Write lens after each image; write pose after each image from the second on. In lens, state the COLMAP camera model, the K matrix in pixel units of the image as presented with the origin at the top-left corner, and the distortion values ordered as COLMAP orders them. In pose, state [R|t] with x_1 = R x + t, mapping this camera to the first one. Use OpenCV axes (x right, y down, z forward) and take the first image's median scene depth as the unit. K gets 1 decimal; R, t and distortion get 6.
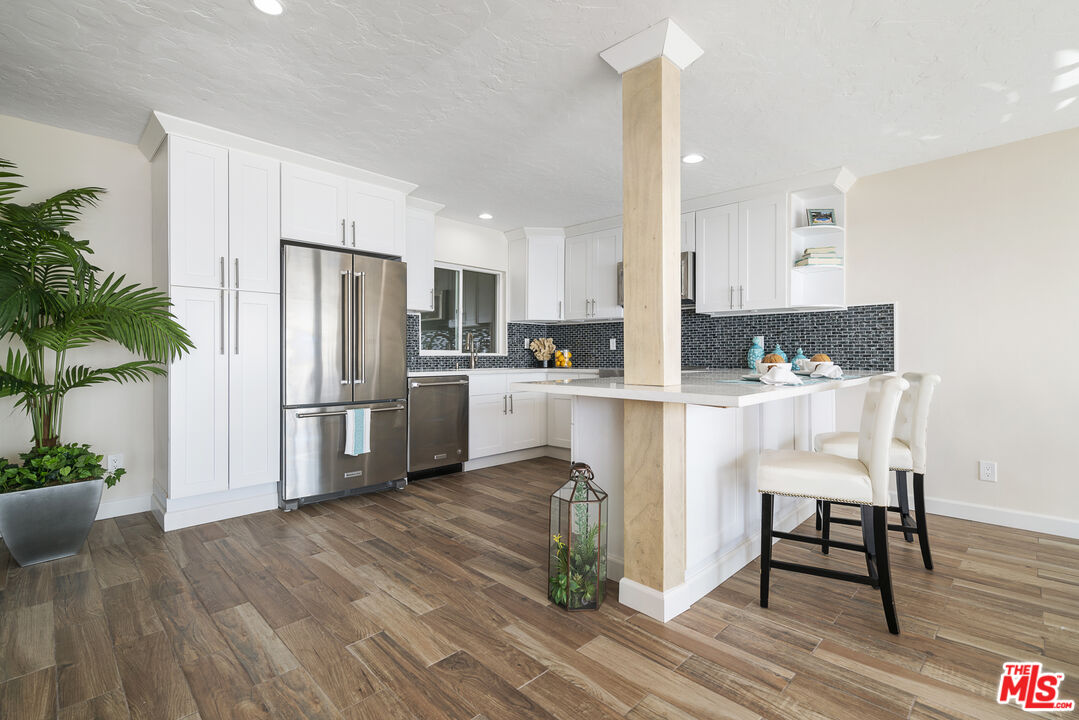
lens RADIAL K [[501.0, 0, 550.5], [0, 501.0, 355.2], [0, 0, 1]] dist [-0.003243, 0.002404]
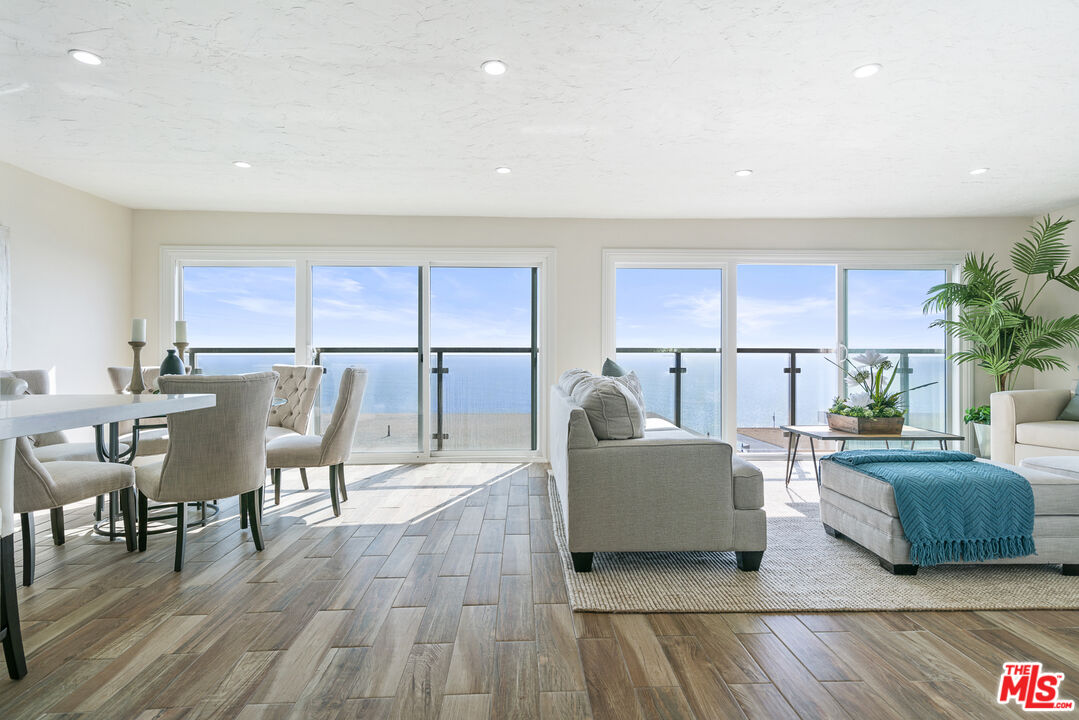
lens RADIAL K [[550.2, 0, 536.3], [0, 550.2, 357.3], [0, 0, 1]] dist [-0.001984, 0.004568]
pose [[-0.724140, 0.002679, 0.689648, -0.404960], [0.004522, 0.999989, 0.000864, 0.010039], [-0.689638, 0.003744, -0.724144, 0.728497]]
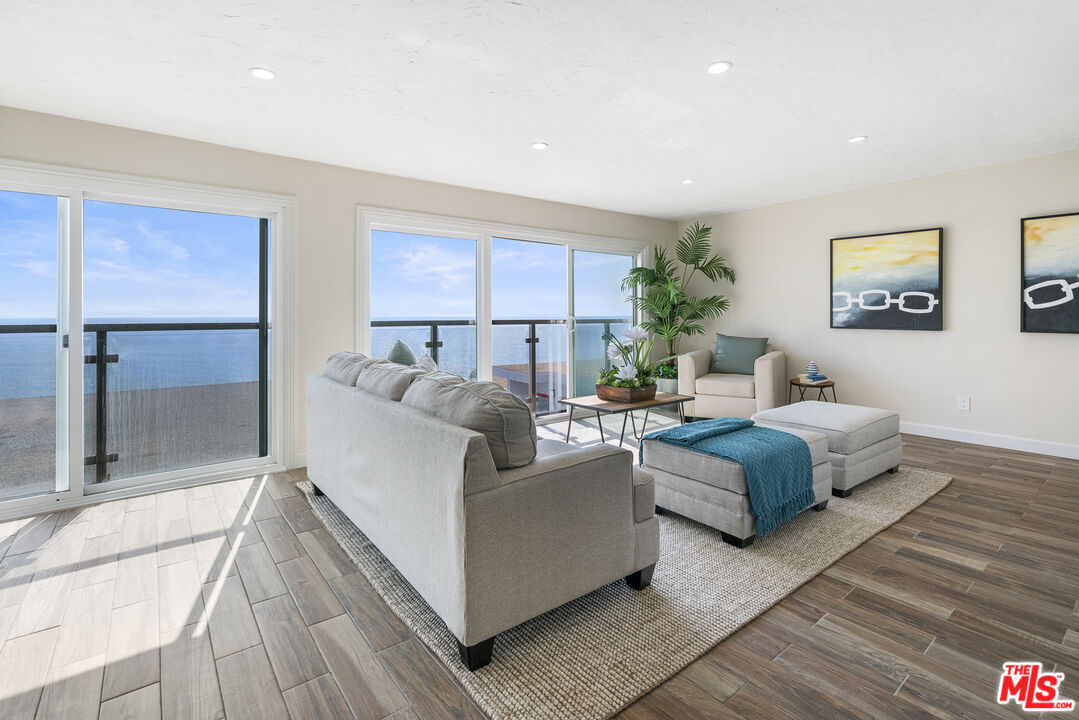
lens RADIAL K [[501.0, 0, 534.6], [0, 501.0, 311.4], [0, 0, 1]] dist [-0.003243, 0.002404]
pose [[-0.991765, 0.008630, 0.127782, 0.020929], [0.008190, 0.999959, -0.003968, -0.039485], [-0.127811, -0.002889, -0.991794, 0.584190]]
